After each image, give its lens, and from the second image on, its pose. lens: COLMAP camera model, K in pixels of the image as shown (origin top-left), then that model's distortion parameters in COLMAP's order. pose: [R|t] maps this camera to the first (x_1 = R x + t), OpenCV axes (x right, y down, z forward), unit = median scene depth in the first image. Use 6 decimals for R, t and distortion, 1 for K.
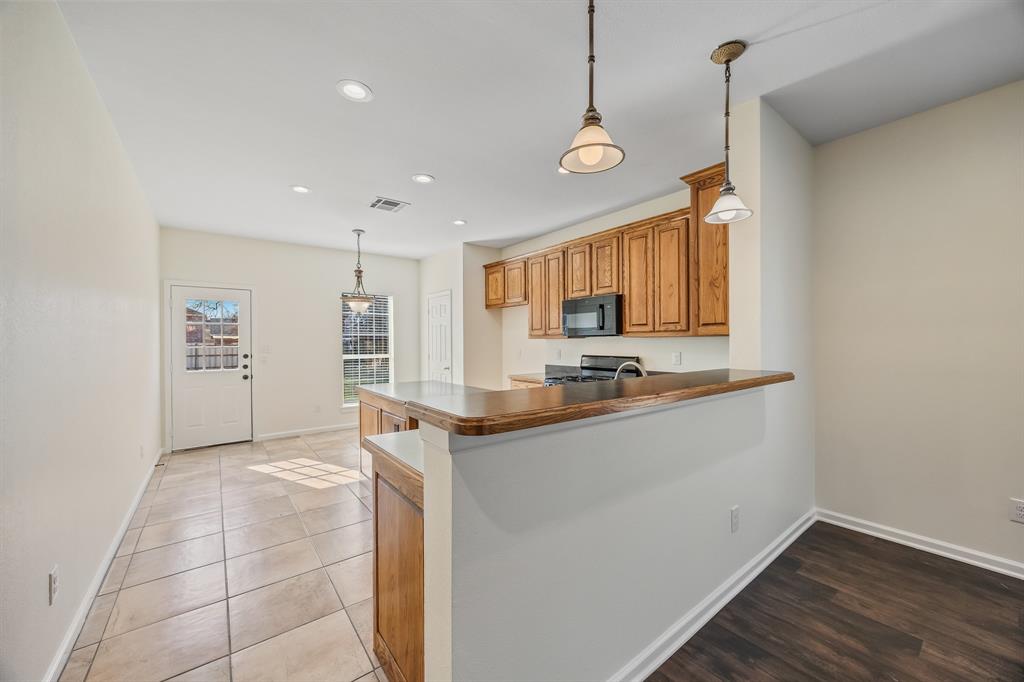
lens RADIAL K [[397.5, 0, 528.1], [0, 397.5, 342.8], [0, 0, 1]] dist [0.000054, -0.000072]
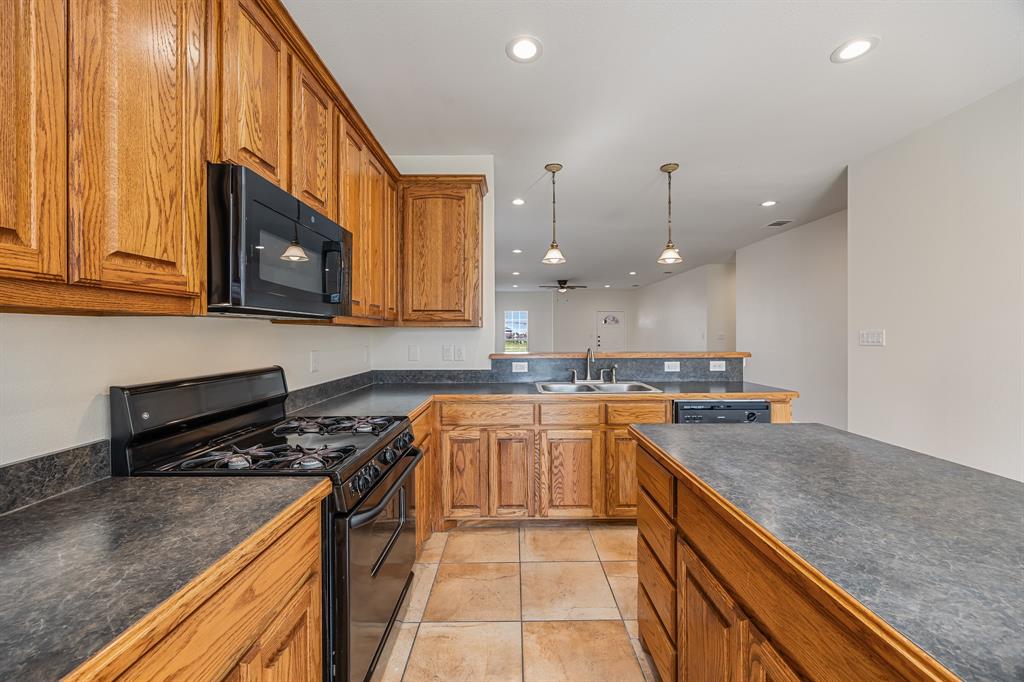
lens RADIAL K [[397.5, 0, 516.3], [0, 397.5, 334.7], [0, 0, 1]] dist [0.000054, -0.000072]
pose [[-0.792627, 0.007605, 0.609659, -0.192360], [0.010279, 0.999947, 0.000891, 0.001544], [-0.609620, 0.006973, -0.792663, 1.058068]]
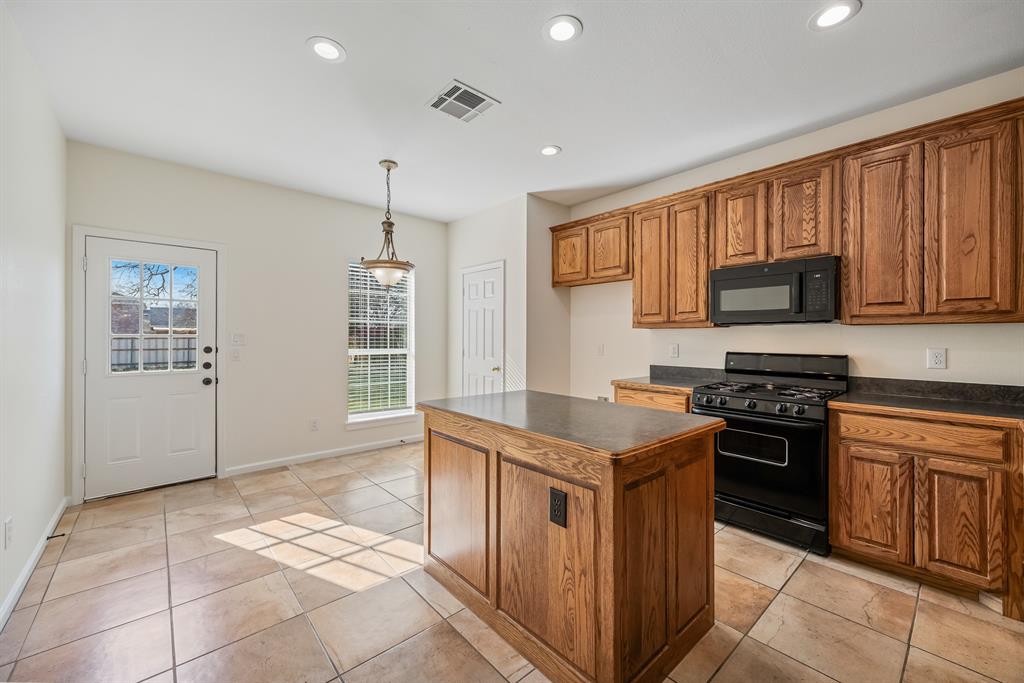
lens RADIAL K [[397.5, 0, 516.8], [0, 397.5, 340.1], [0, 0, 1]] dist [0.000054, -0.000072]
pose [[0.997759, 0.009187, 0.066271, -0.271384], [-0.009269, 0.999957, 0.000930, 0.013328], [-0.066259, -0.001542, 0.997801, 0.343780]]
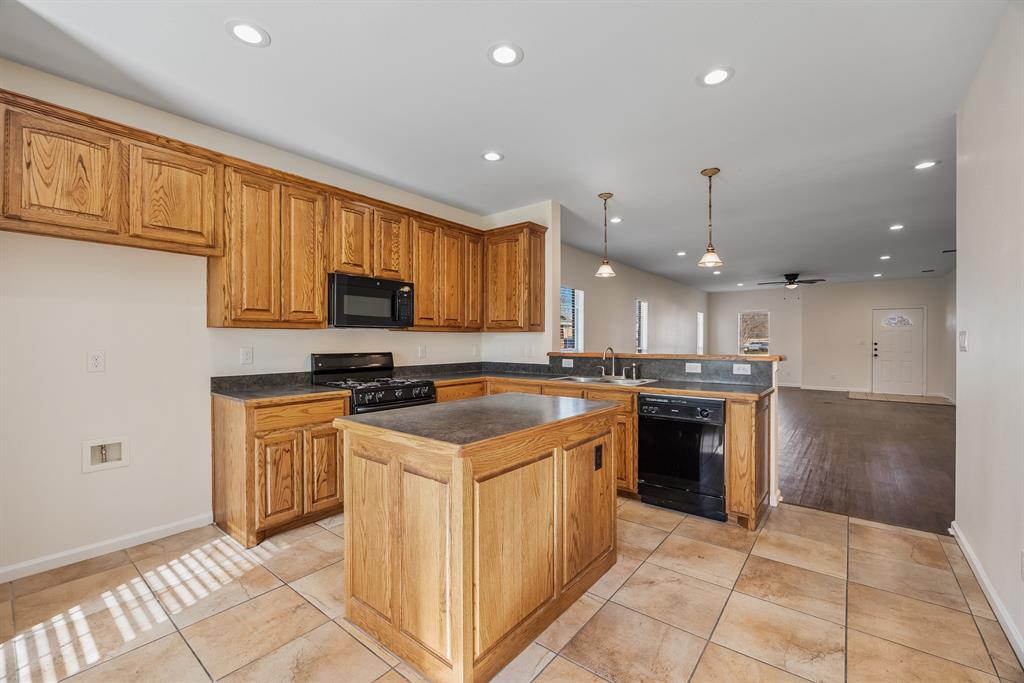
lens RADIAL K [[430.9, 0, 504.9], [0, 430.9, 340.5], [0, 0, 1]] dist [-0.016700, -0.000090]
pose [[-0.220072, 0.007962, 0.975451, -0.662669], [0.004827, 0.999963, -0.007073, 0.014708], [-0.975472, 0.003152, -0.220102, 0.852188]]
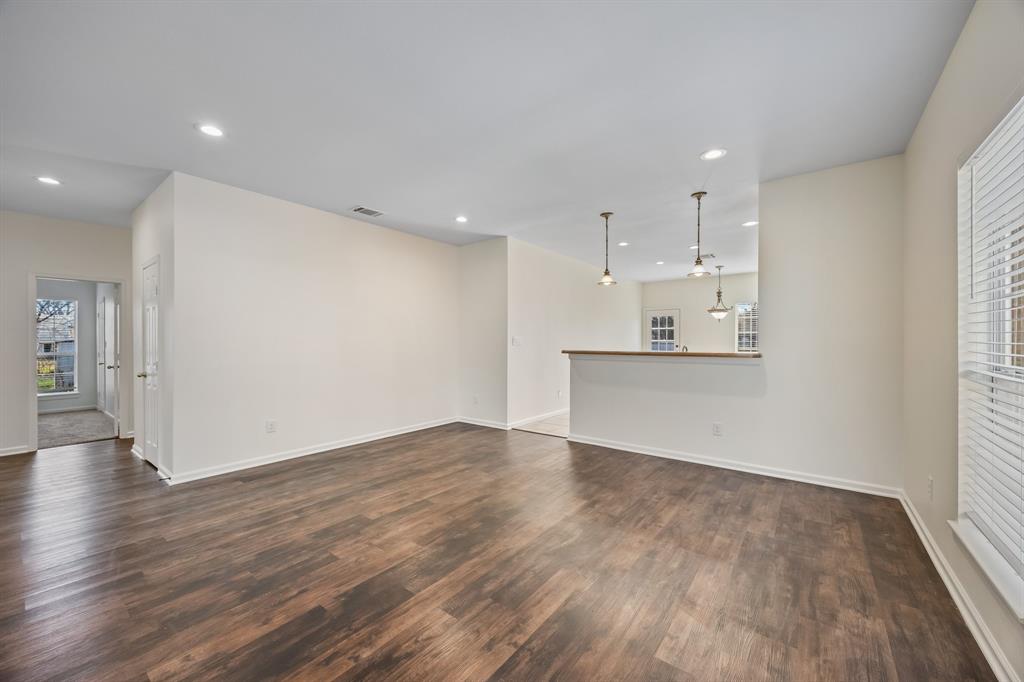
lens RADIAL K [[397.5, 0, 517.1], [0, 397.5, 340.8], [0, 0, 1]] dist [0.000054, -0.000072]
pose [[0.255263, 0.009205, -0.966828, 0.960568], [-0.007536, 0.999943, 0.007530, 0.005950], [0.966842, 0.005364, 0.255318, -0.190003]]
